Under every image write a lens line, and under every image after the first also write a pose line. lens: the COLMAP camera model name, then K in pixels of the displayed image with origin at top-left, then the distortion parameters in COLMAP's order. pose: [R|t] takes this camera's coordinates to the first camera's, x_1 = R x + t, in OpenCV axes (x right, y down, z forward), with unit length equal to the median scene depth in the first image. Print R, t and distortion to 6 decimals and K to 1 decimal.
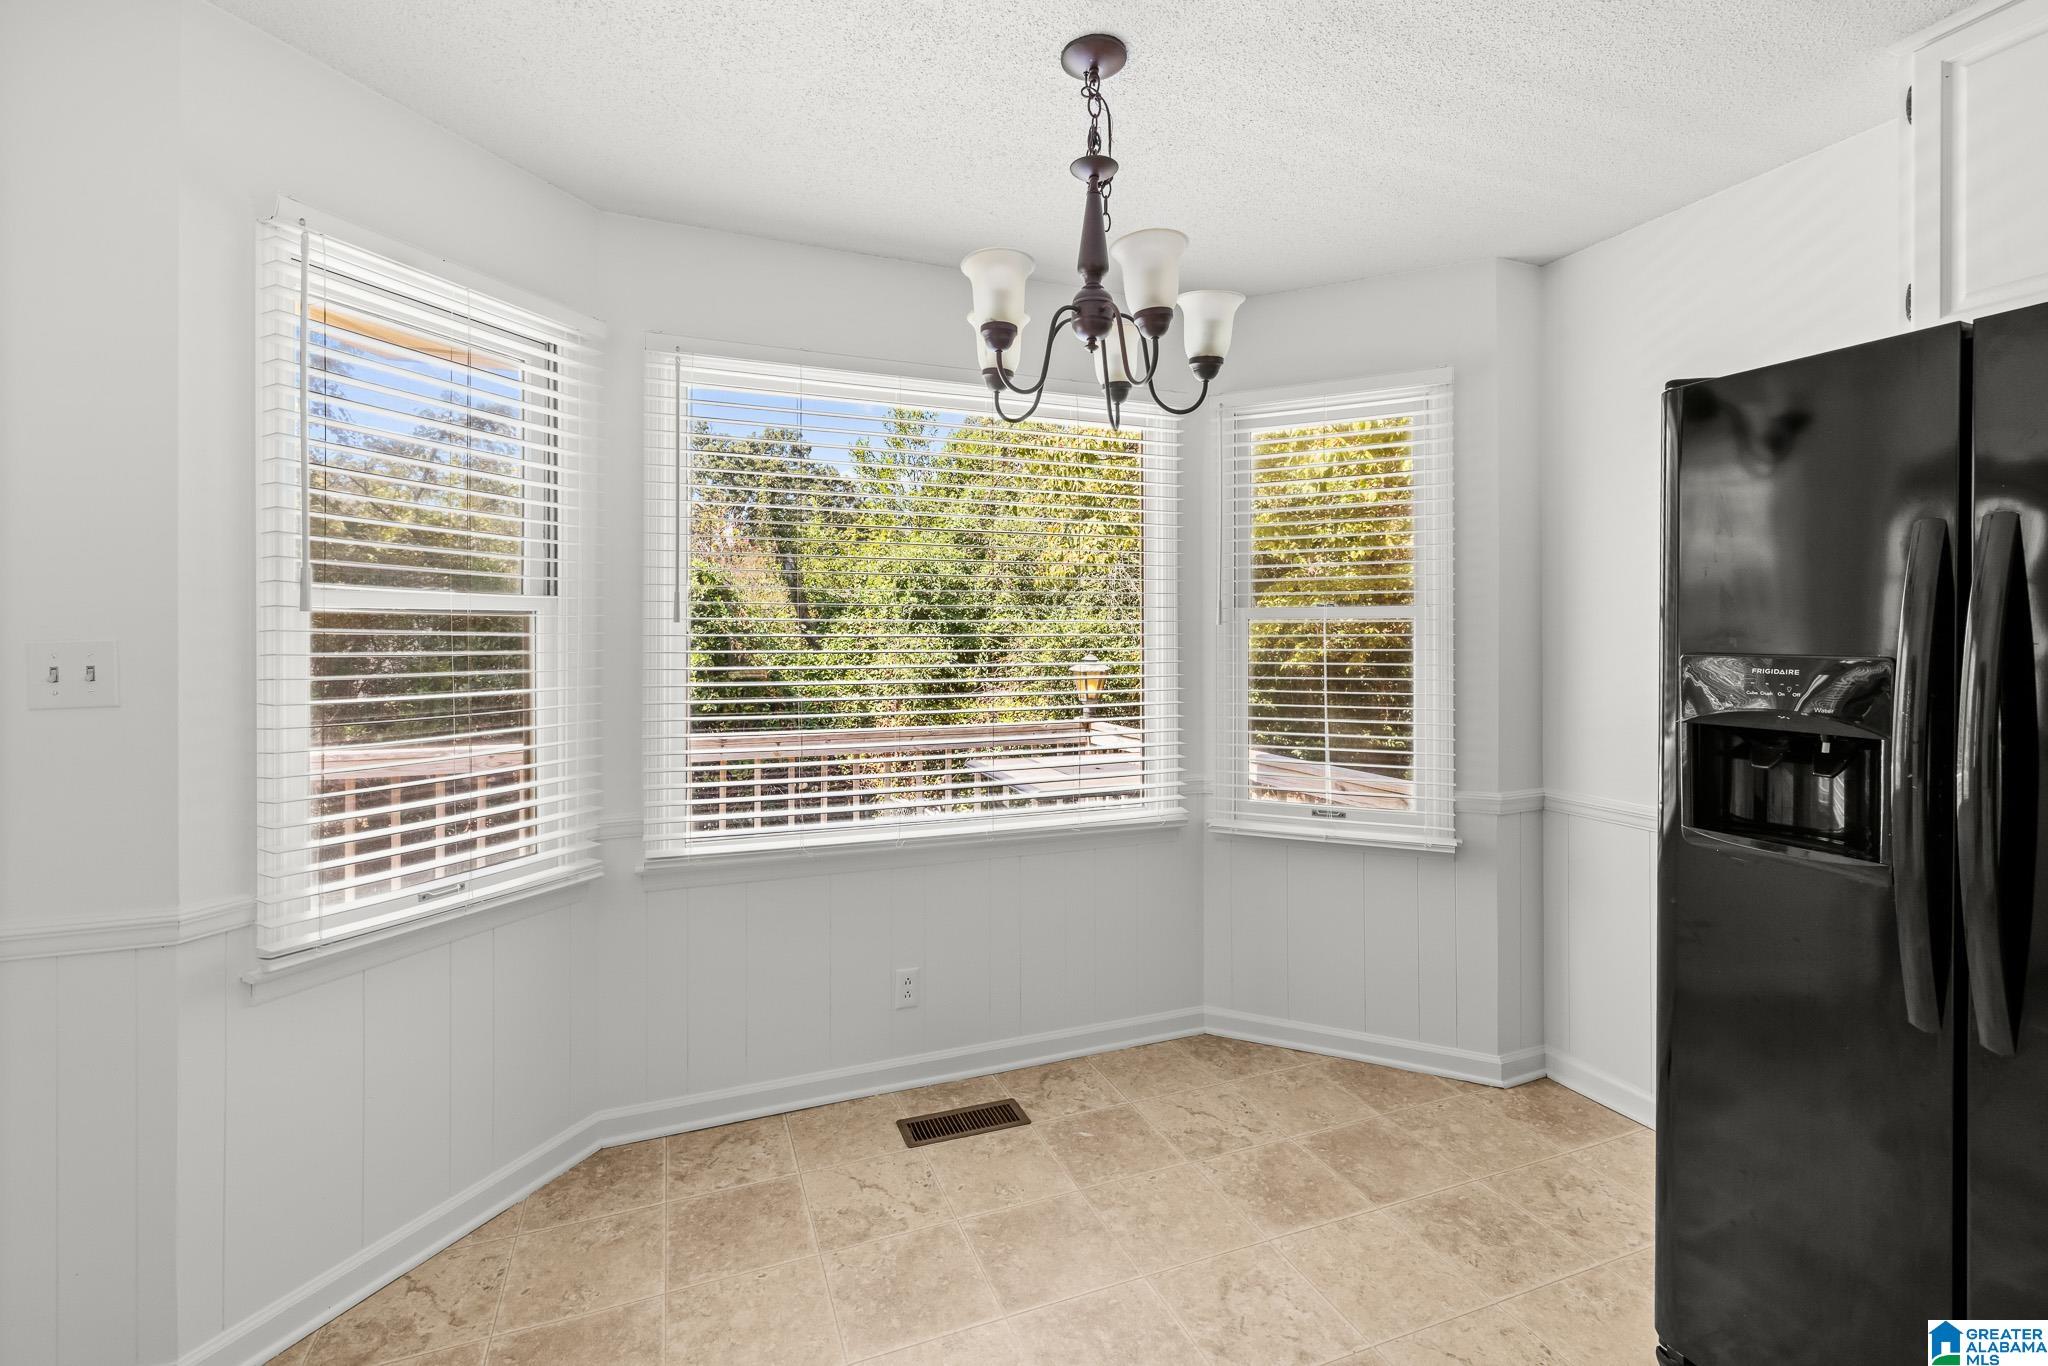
lens RADIAL K [[886.6, 0, 1014.6], [0, 886.6, 633.4], [0, 0, 1]] dist [0.000926, 0.000138]
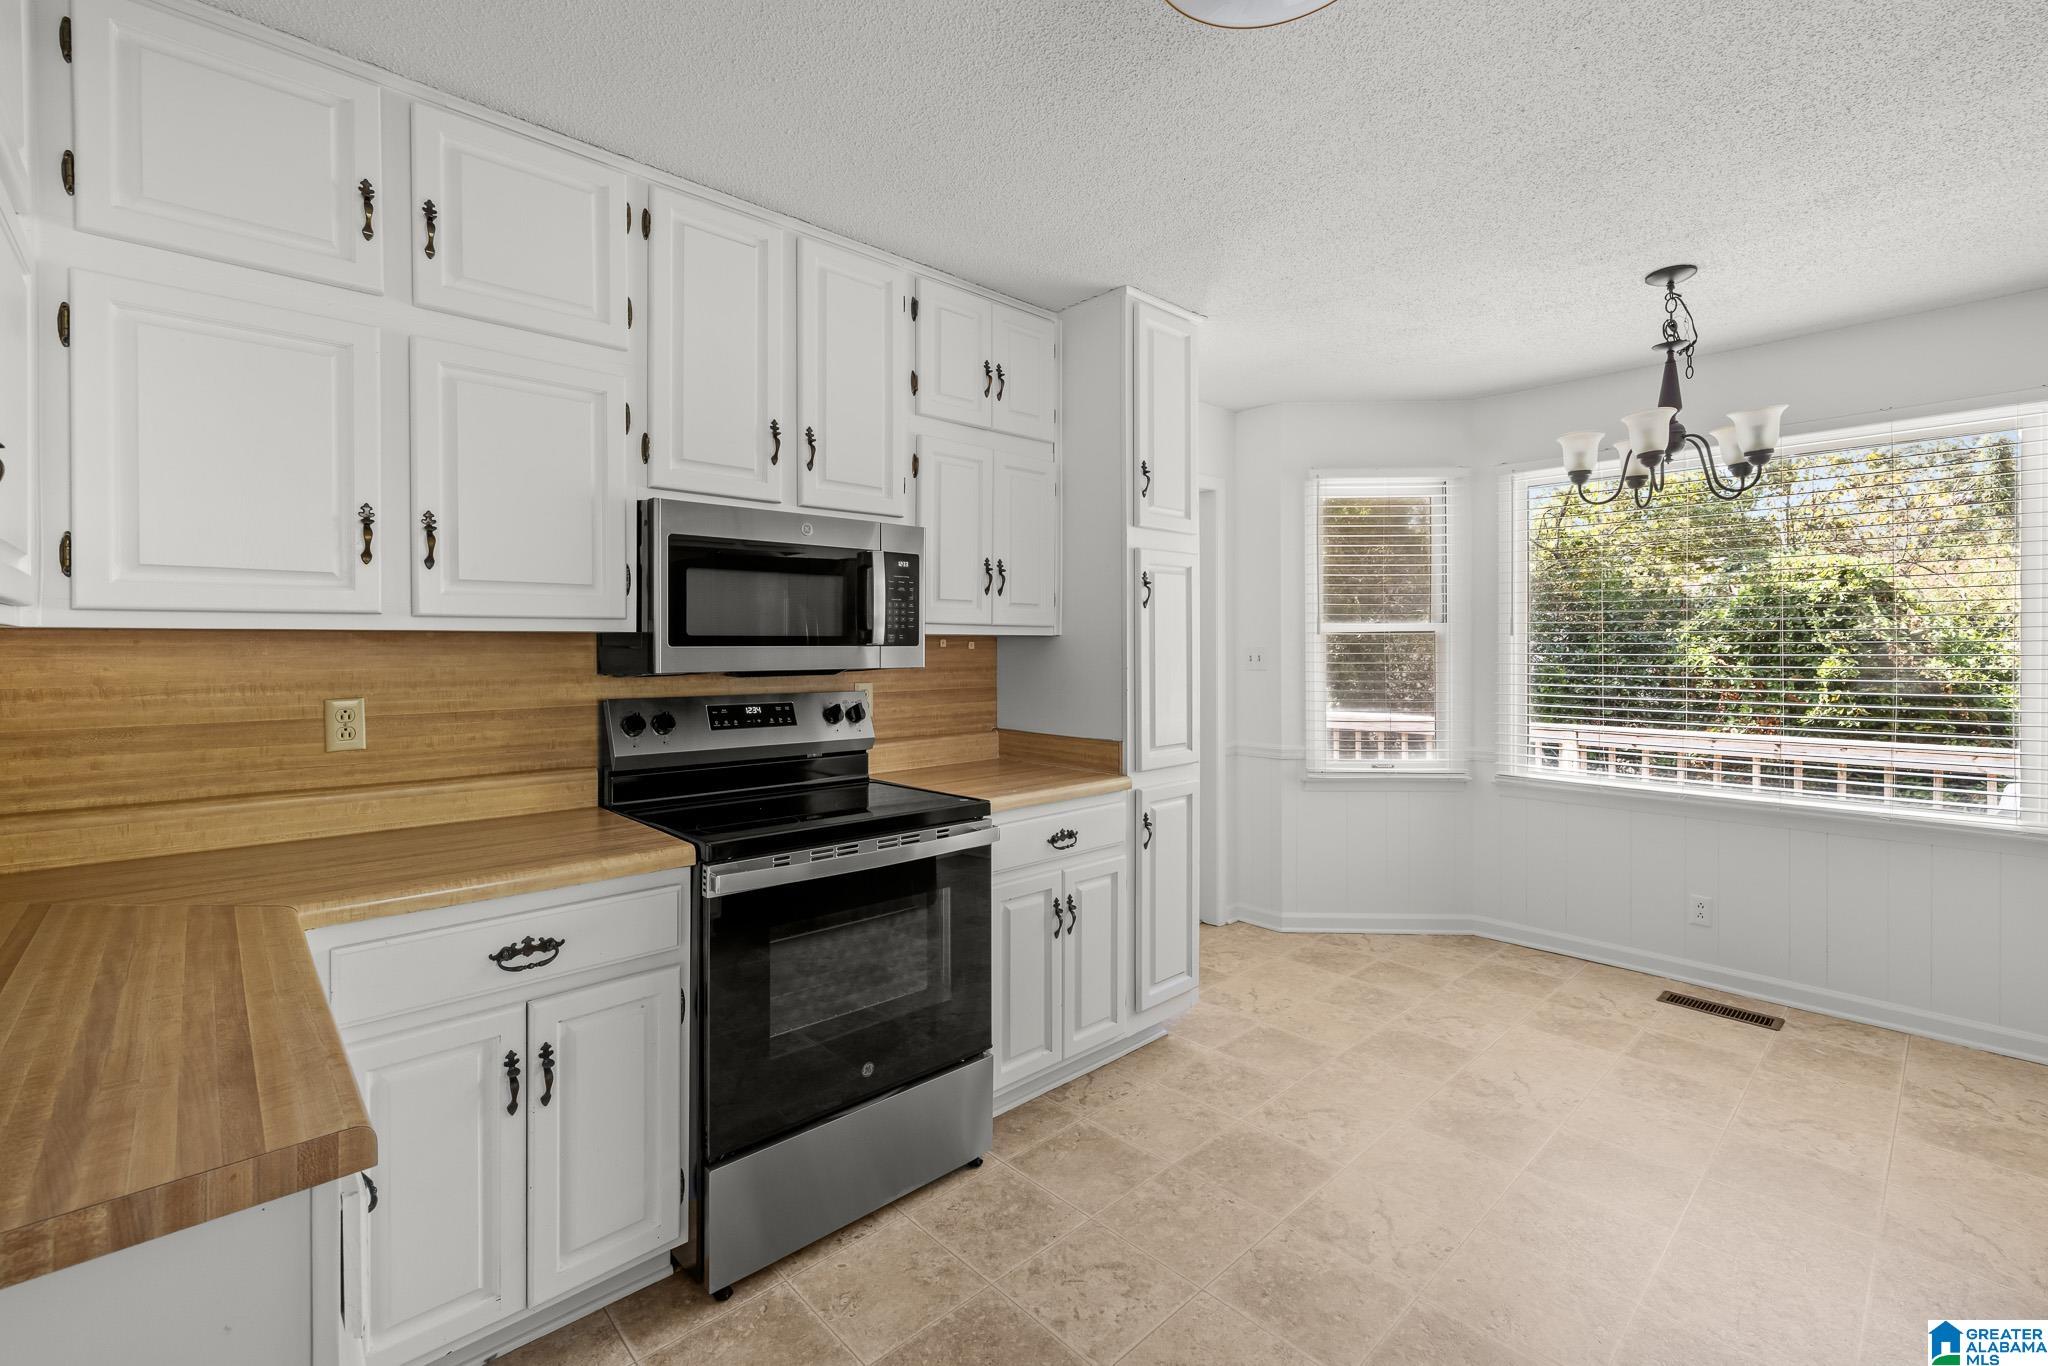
lens RADIAL K [[884.9, 0, 1008.2], [0, 884.9, 648.7], [0, 0, 1]] dist [-0.000225, 0.000642]
pose [[0.360119, 0.001805, -0.932905, 0.825198], [0.006653, 0.999968, 0.004503, -0.002121], [0.932883, -0.007828, 0.360095, -0.482774]]
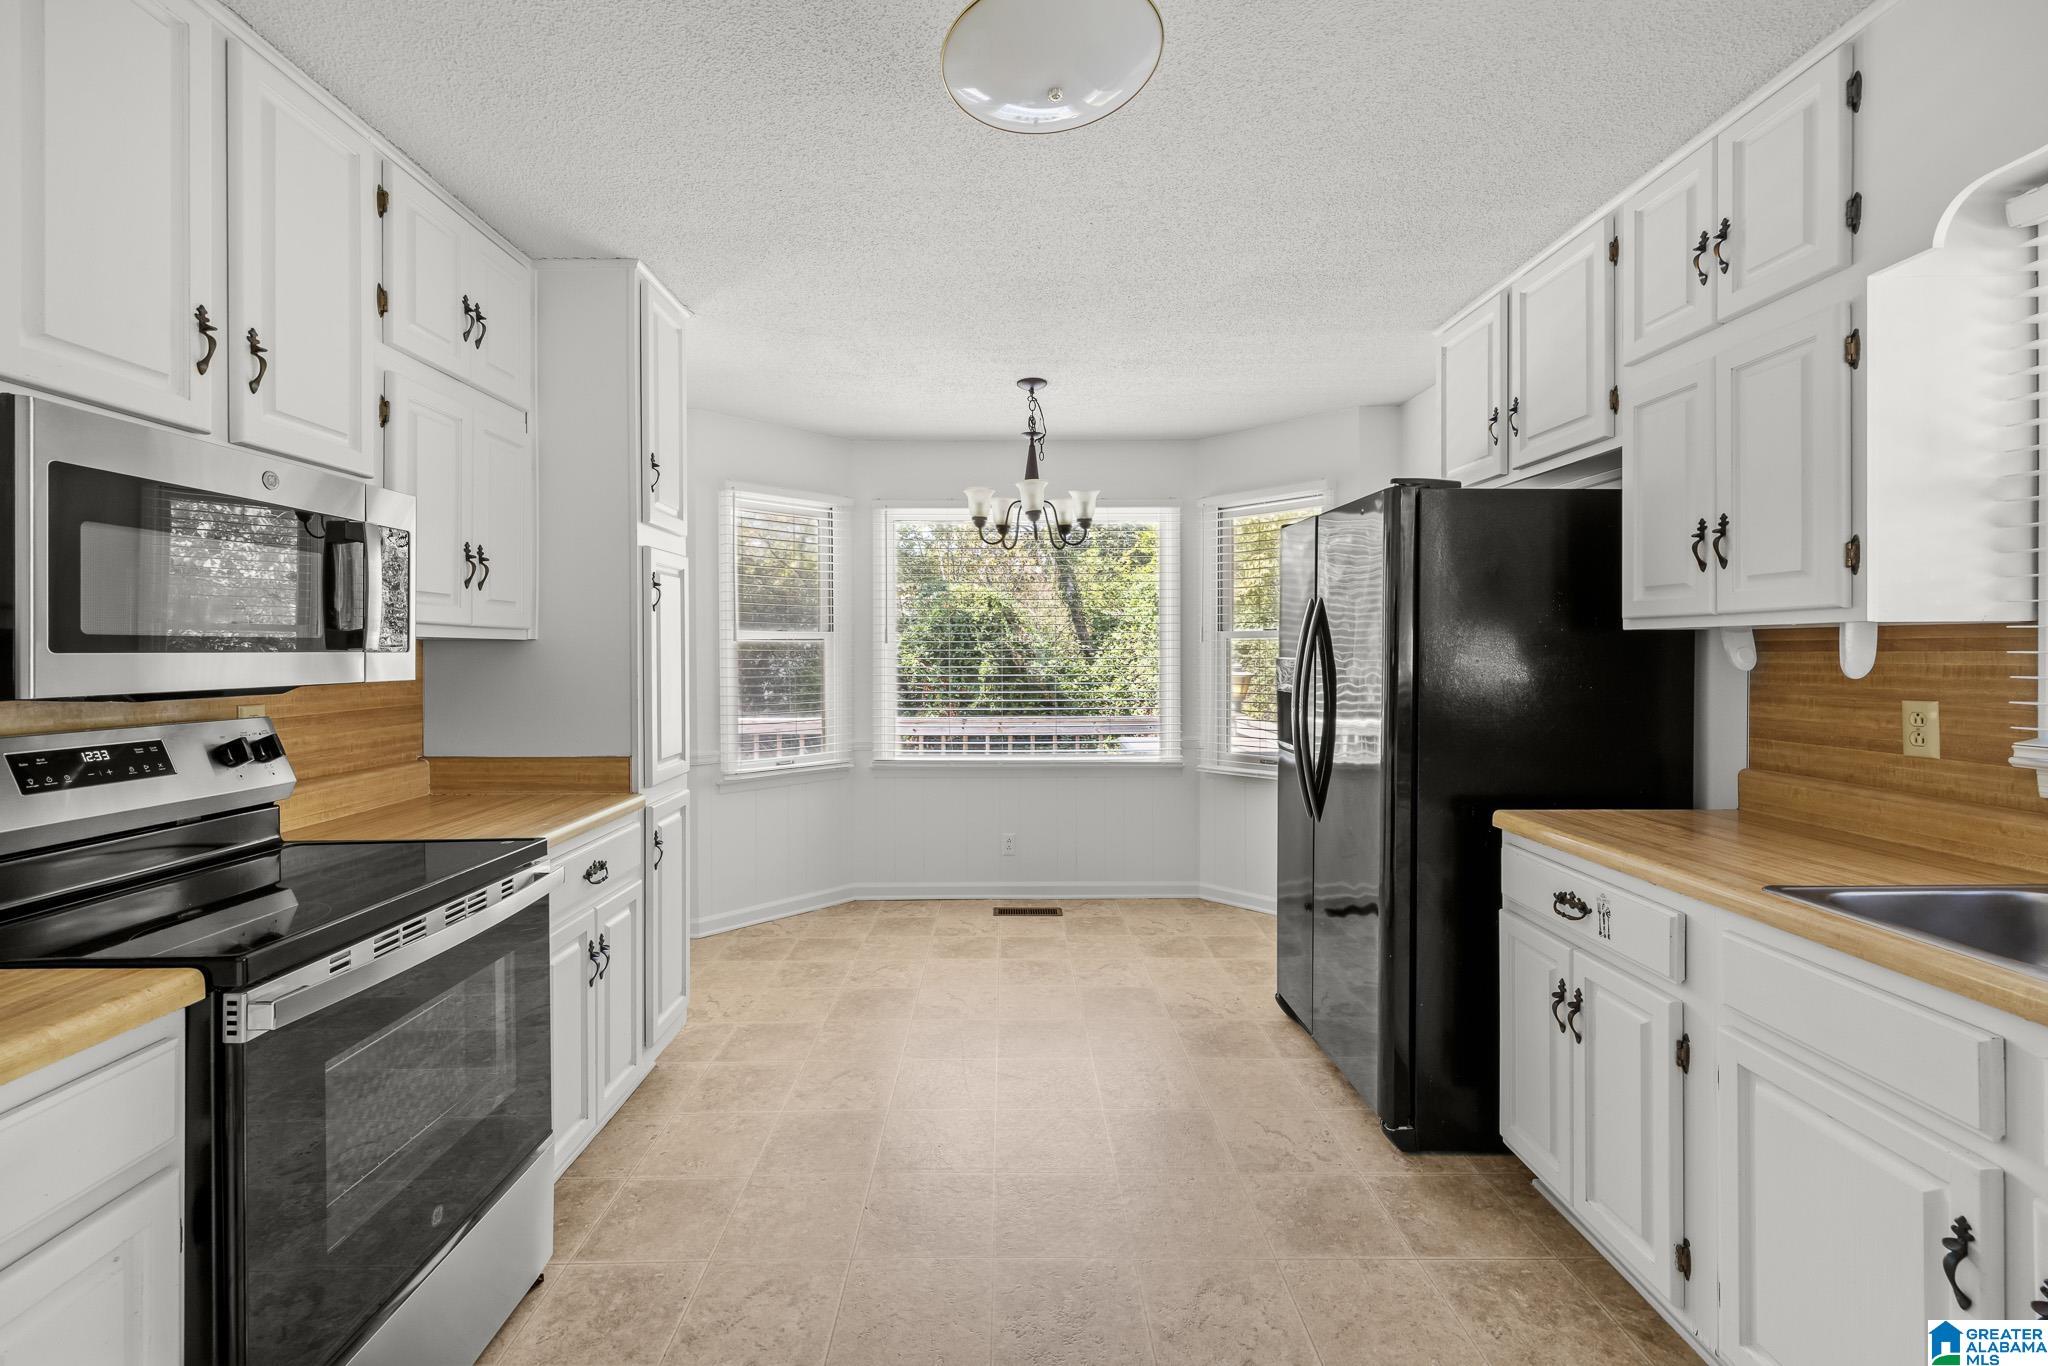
lens RADIAL K [[879.4, 0, 1018.9], [0, 879.4, 652.6], [0, 0, 1]] dist [-0.002055, -0.000104]
pose [[0.936041, -0.003265, -0.351876, 0.596221], [0.005693, 0.999967, 0.005864, -0.002082], [0.351845, -0.007492, 0.936028, -0.753597]]
